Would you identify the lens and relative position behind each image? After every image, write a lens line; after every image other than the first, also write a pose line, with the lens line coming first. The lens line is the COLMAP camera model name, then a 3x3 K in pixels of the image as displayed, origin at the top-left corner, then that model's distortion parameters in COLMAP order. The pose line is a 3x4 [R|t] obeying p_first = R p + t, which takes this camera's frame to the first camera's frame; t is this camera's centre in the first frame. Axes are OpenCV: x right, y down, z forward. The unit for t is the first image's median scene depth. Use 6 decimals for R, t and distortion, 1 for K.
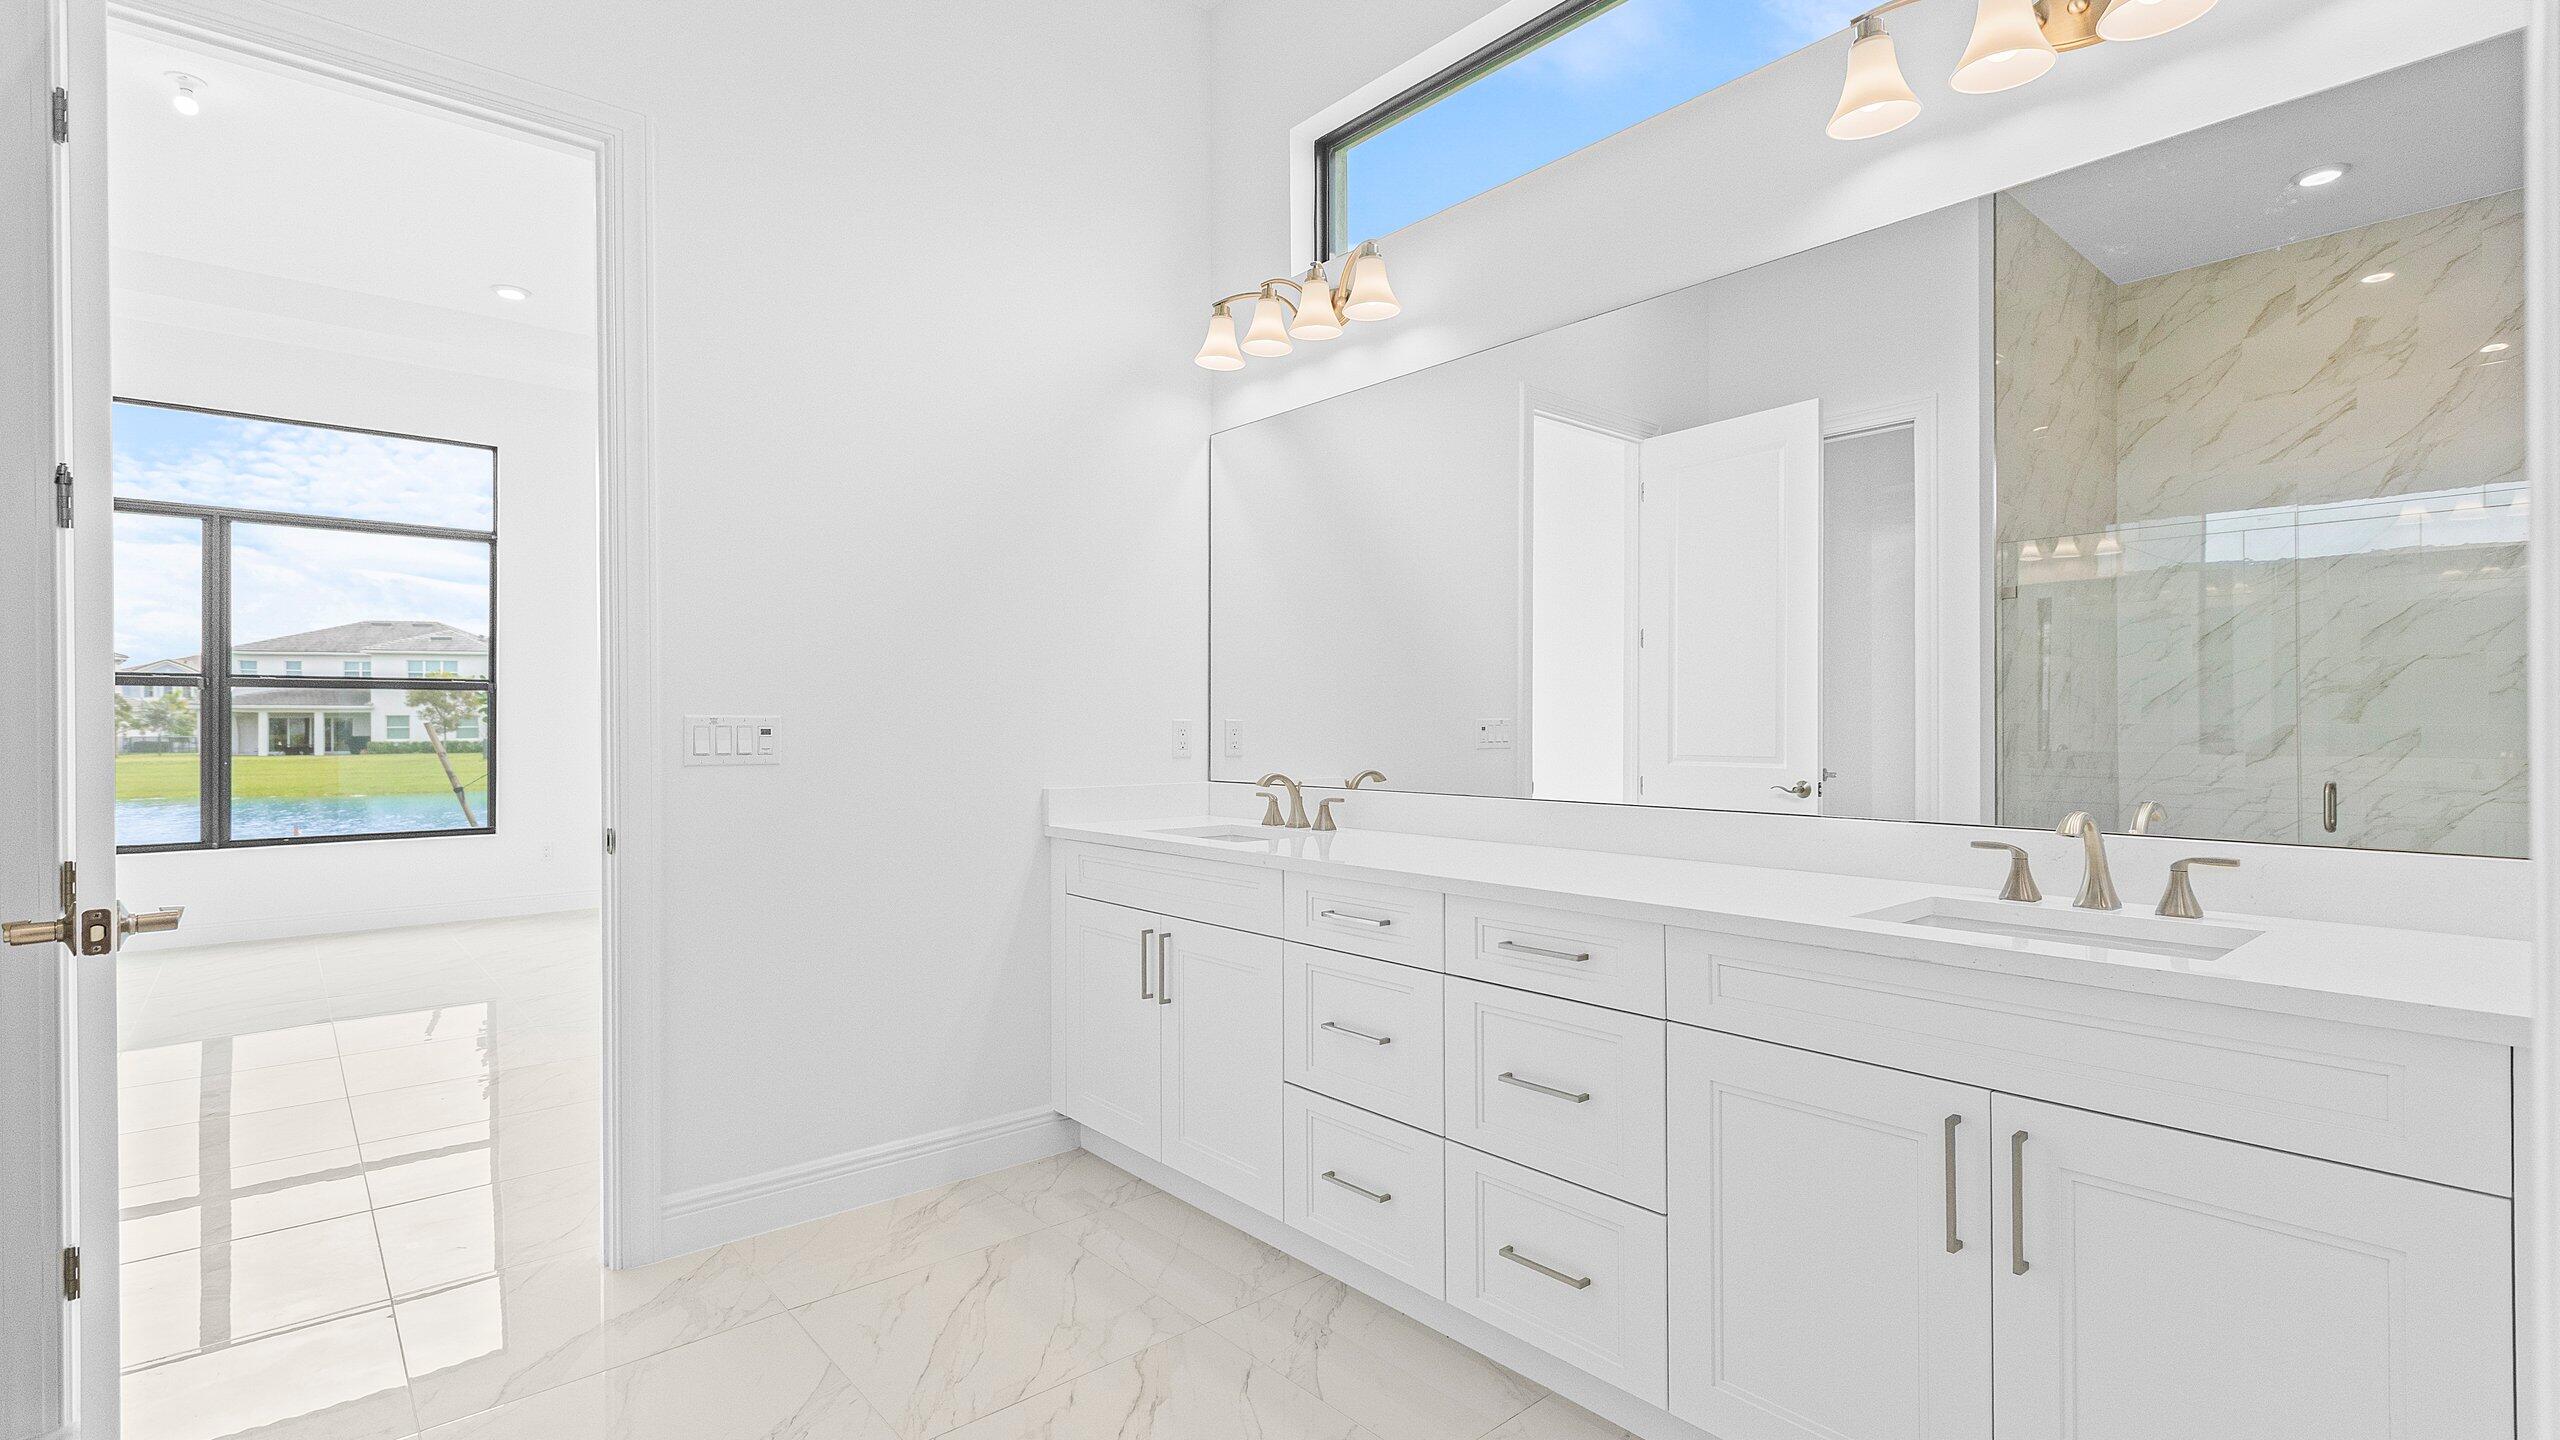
lens RADIAL K [[1179.8, 0, 1292.9], [0, 1179.8, 724.4], [0, 0, 1]] dist [0.005075, 0.000000]
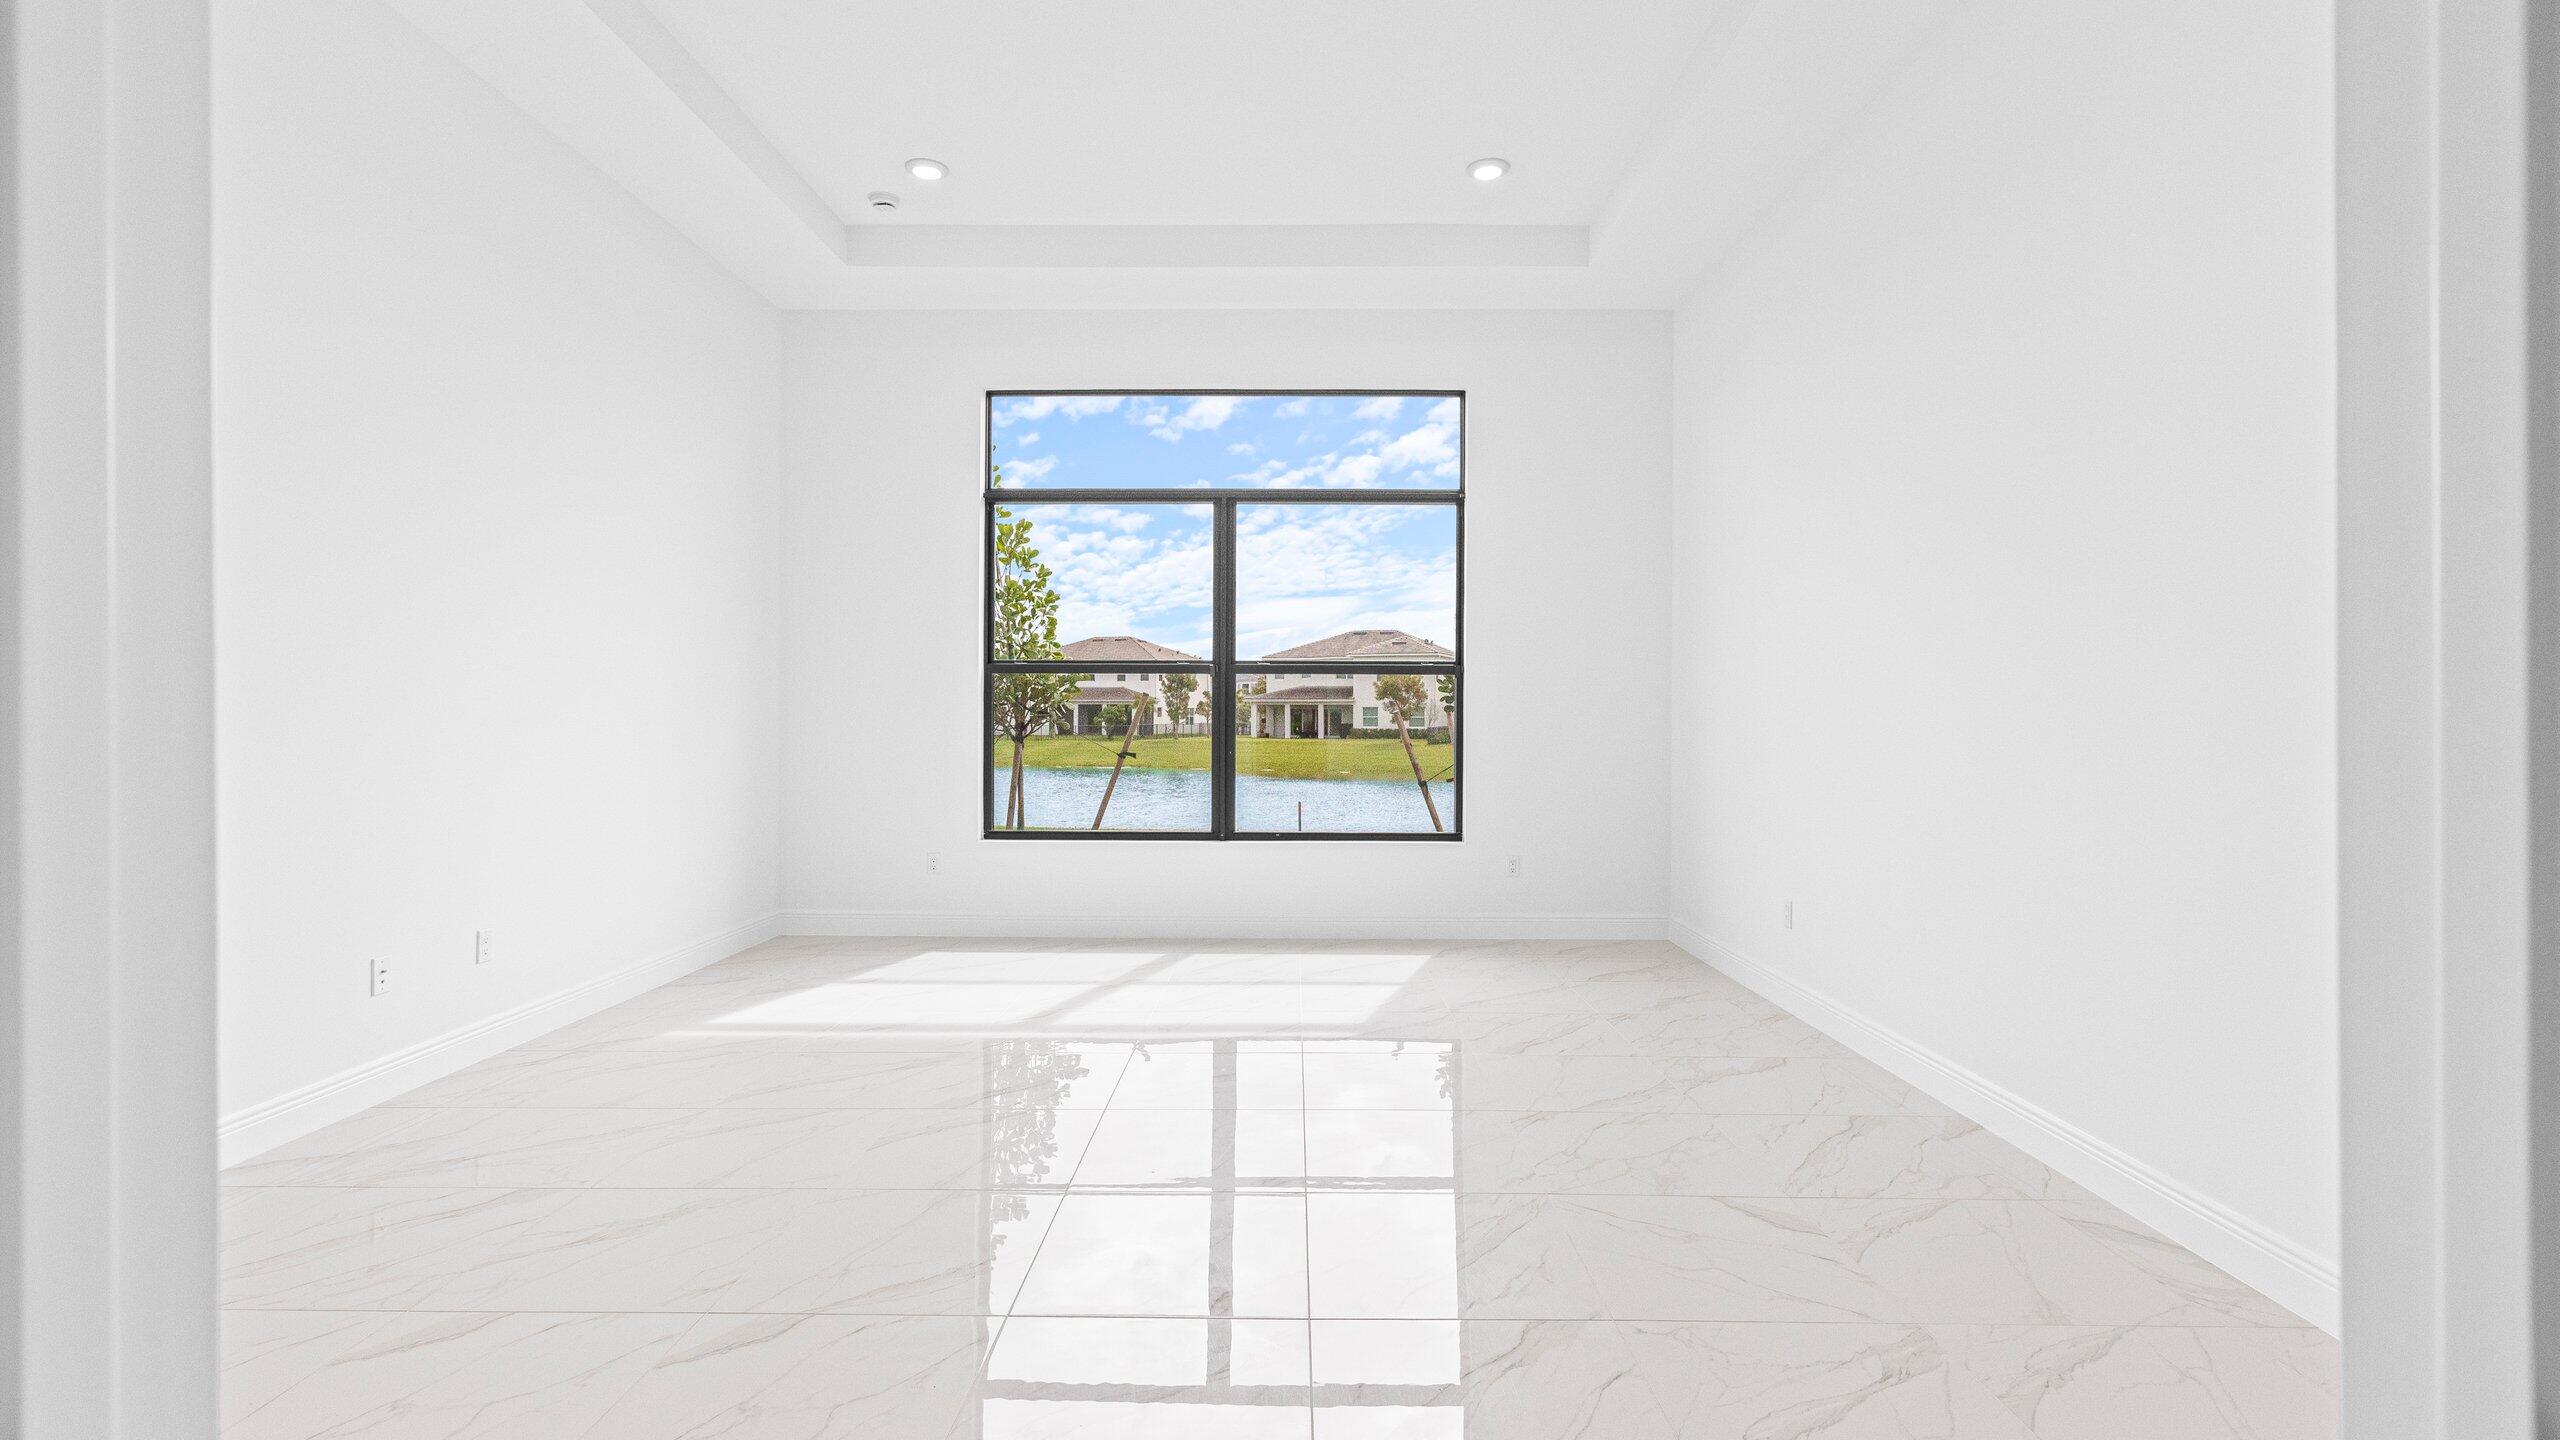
lens RADIAL K [[1055.4, 0, 1284.8], [0, 1055.4, 709.8], [0, 0, 1]] dist [-0.000623, -0.000017]
pose [[0.745615, 0.001159, -0.666375, -0.259313], [-0.005778, 0.999972, -0.004726, 0.002137], [0.666351, 0.007374, 0.745601, 0.343514]]
